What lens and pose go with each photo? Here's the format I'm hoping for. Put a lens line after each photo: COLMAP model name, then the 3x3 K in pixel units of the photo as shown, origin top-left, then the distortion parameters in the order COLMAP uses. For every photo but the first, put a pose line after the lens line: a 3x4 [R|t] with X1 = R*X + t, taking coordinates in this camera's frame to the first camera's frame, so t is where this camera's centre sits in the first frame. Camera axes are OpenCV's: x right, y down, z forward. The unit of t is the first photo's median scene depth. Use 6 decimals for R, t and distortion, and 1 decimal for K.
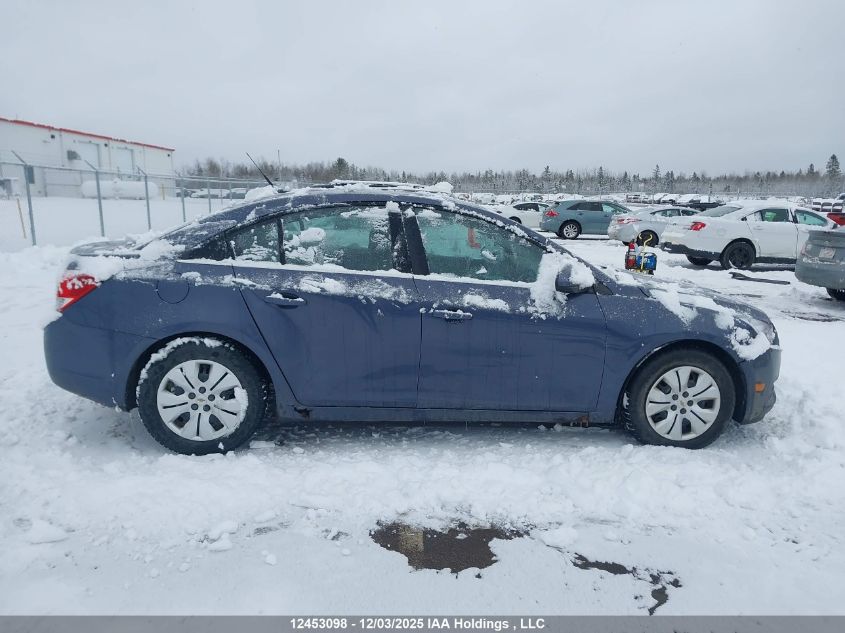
lens RADIAL K [[686.1, 0, 424.4], [0, 686.1, 312.1], [0, 0, 1]] dist [0.068638, -0.095404]
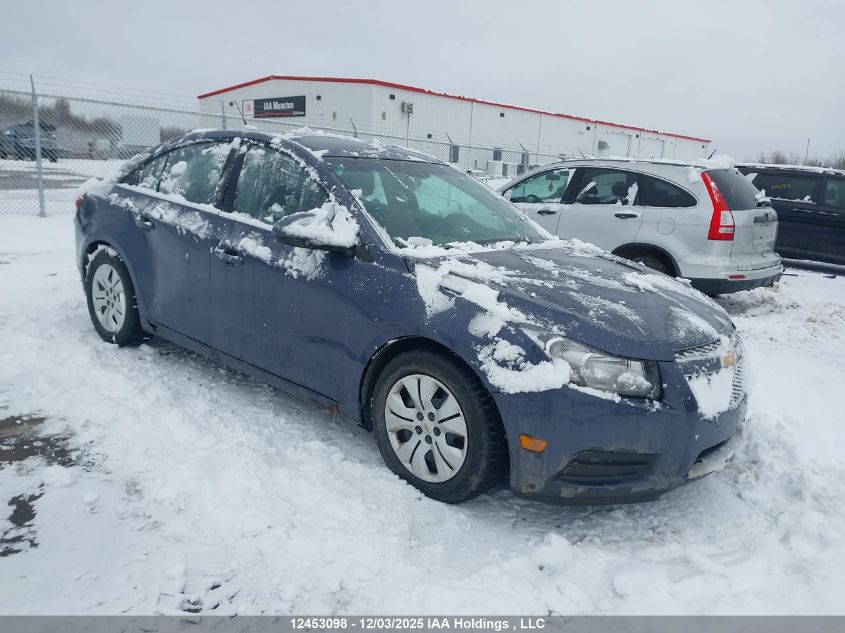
lens RADIAL K [[663.3, 0, 422.1], [0, 663.3, 328.8], [0, 0, 1]] dist [0.051310, -0.085444]
pose [[0.681981, 0.198515, -0.703914, 0.843864], [-0.173025, 0.978930, 0.108439, -0.041681], [0.710609, 0.047841, 0.701959, 0.521281]]
